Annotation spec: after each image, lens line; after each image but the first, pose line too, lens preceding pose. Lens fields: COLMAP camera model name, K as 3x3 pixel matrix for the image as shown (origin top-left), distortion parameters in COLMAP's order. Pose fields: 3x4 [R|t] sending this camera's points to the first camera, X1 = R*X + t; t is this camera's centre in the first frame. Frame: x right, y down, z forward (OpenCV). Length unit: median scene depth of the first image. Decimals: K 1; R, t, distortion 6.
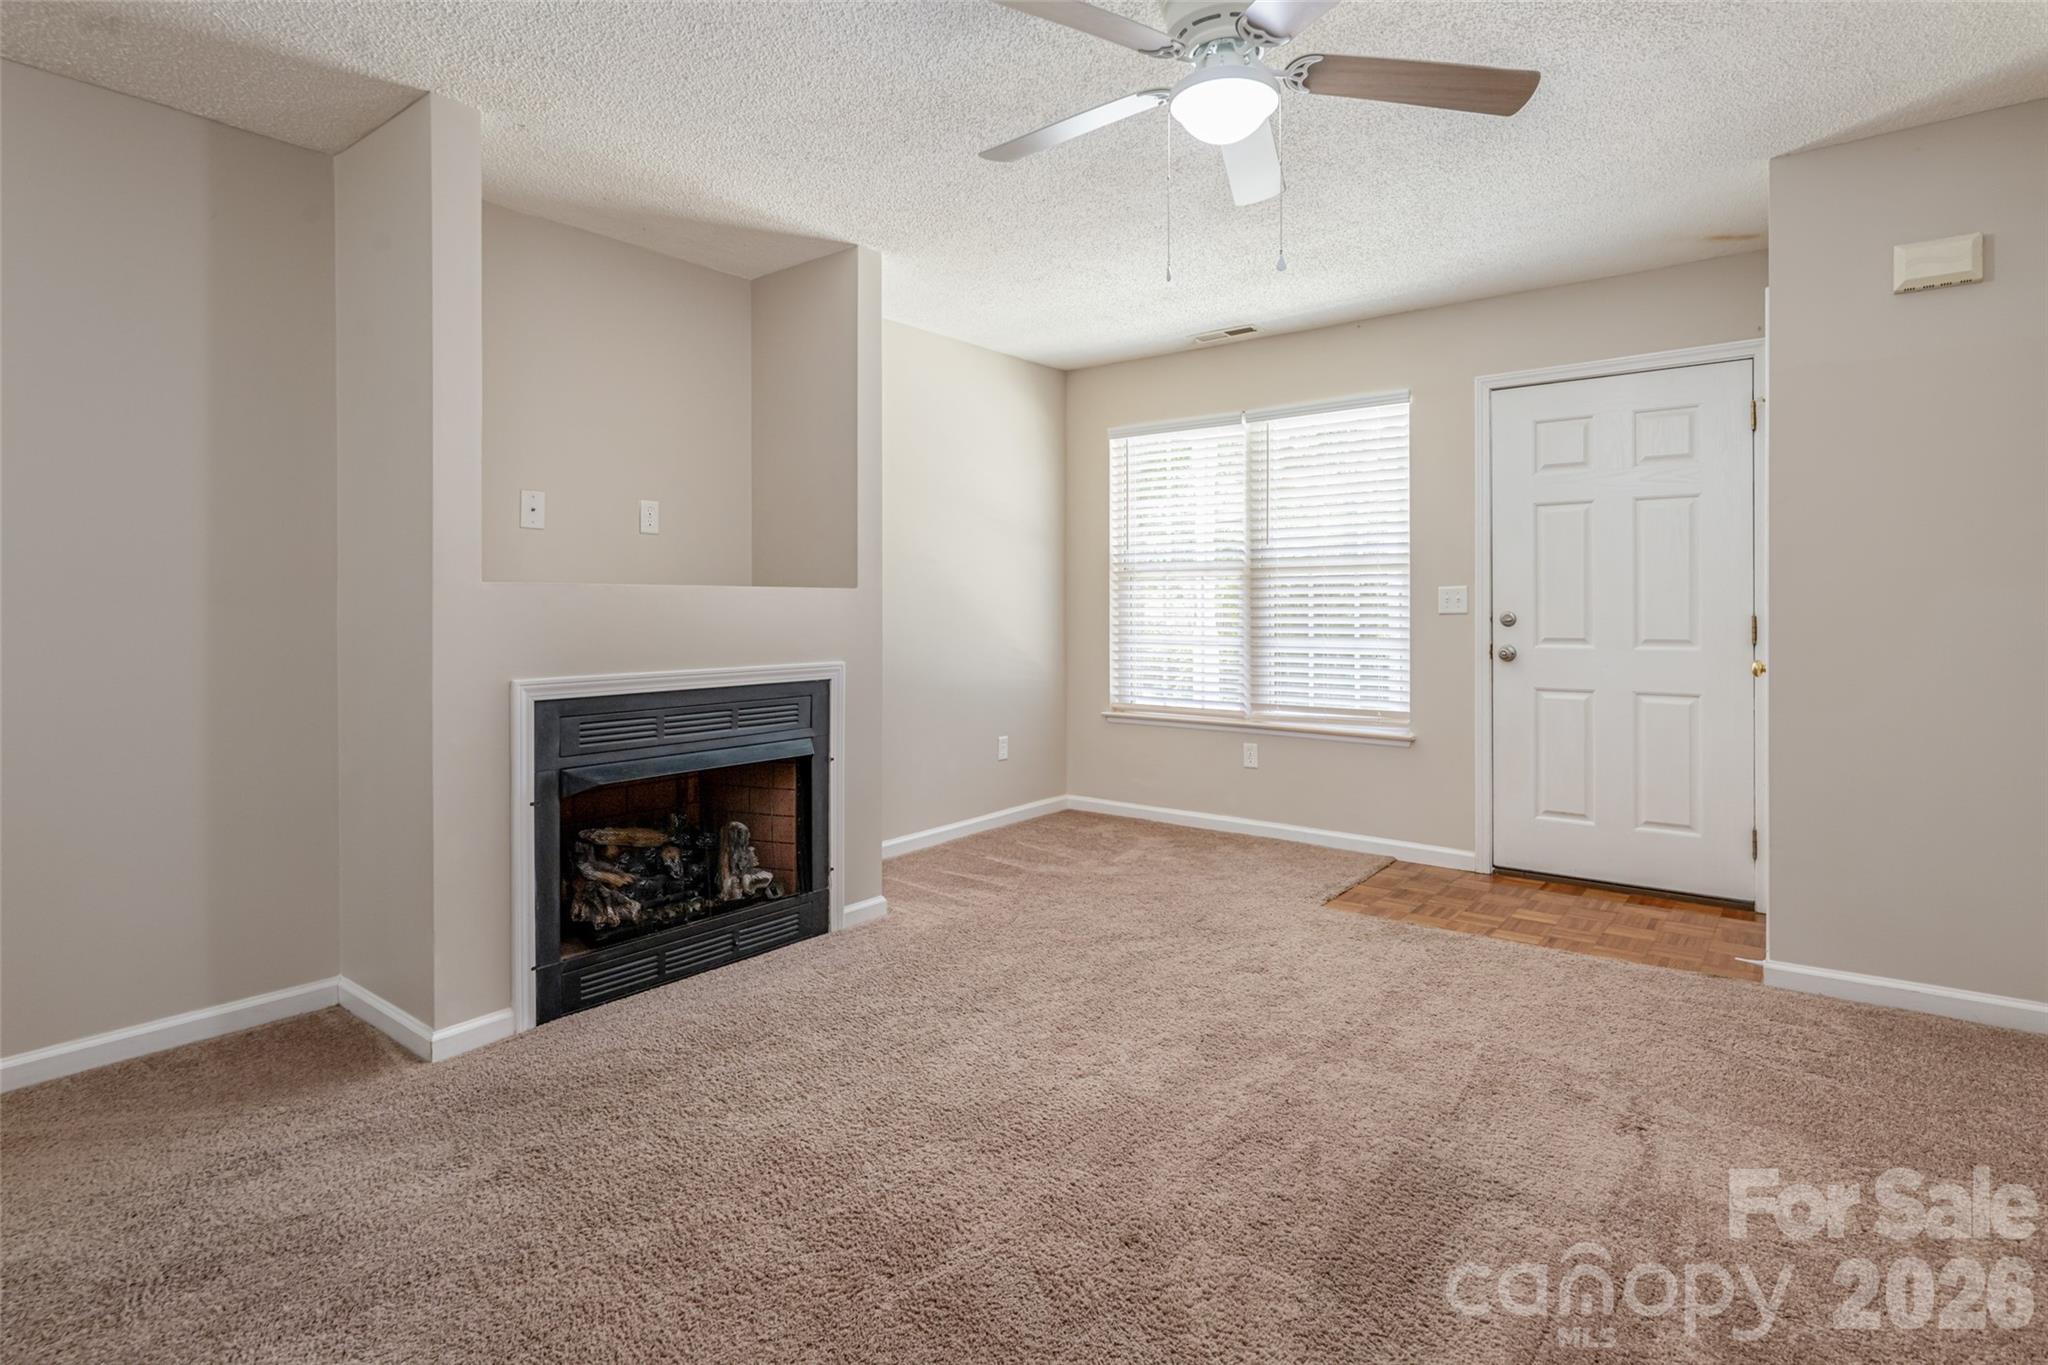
lens RADIAL K [[1014.4, 0, 1048.1], [0, 1014.4, 614.1], [0, 0, 1]] dist [-0.005109, 0.005091]
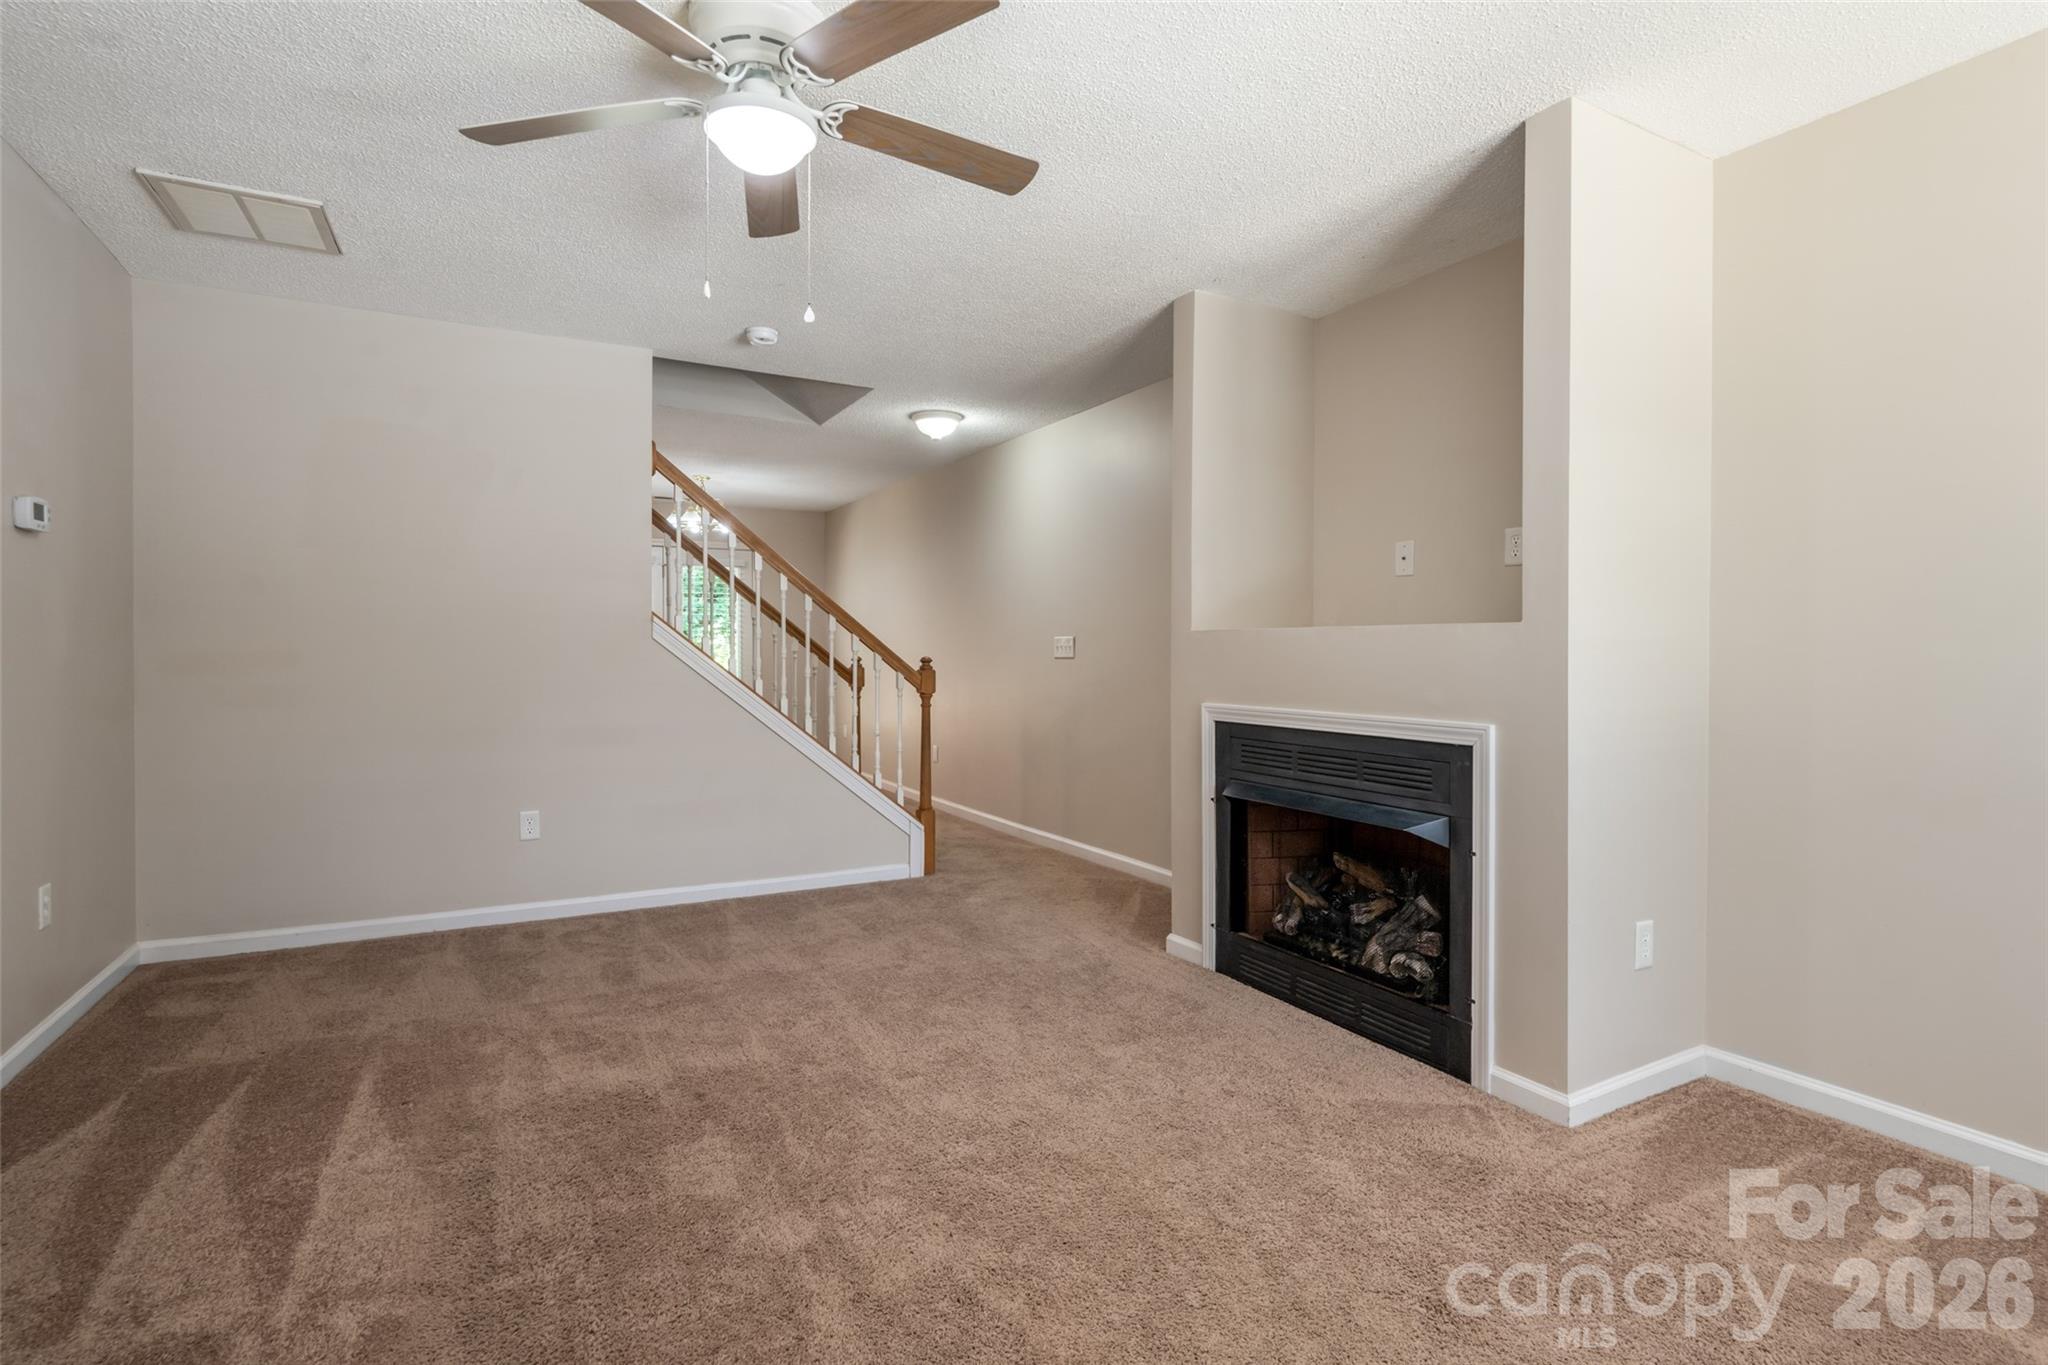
lens RADIAL K [[1014.4, 0, 1025.0], [0, 1014.4, 665.6], [0, 0, 1]] dist [-0.005109, 0.005091]
pose [[-0.395979, 0.017858, -0.918086, 0.646773], [-0.006344, 0.999734, 0.022182, -0.010707], [0.918237, 0.014608, -0.395761, 1.068091]]
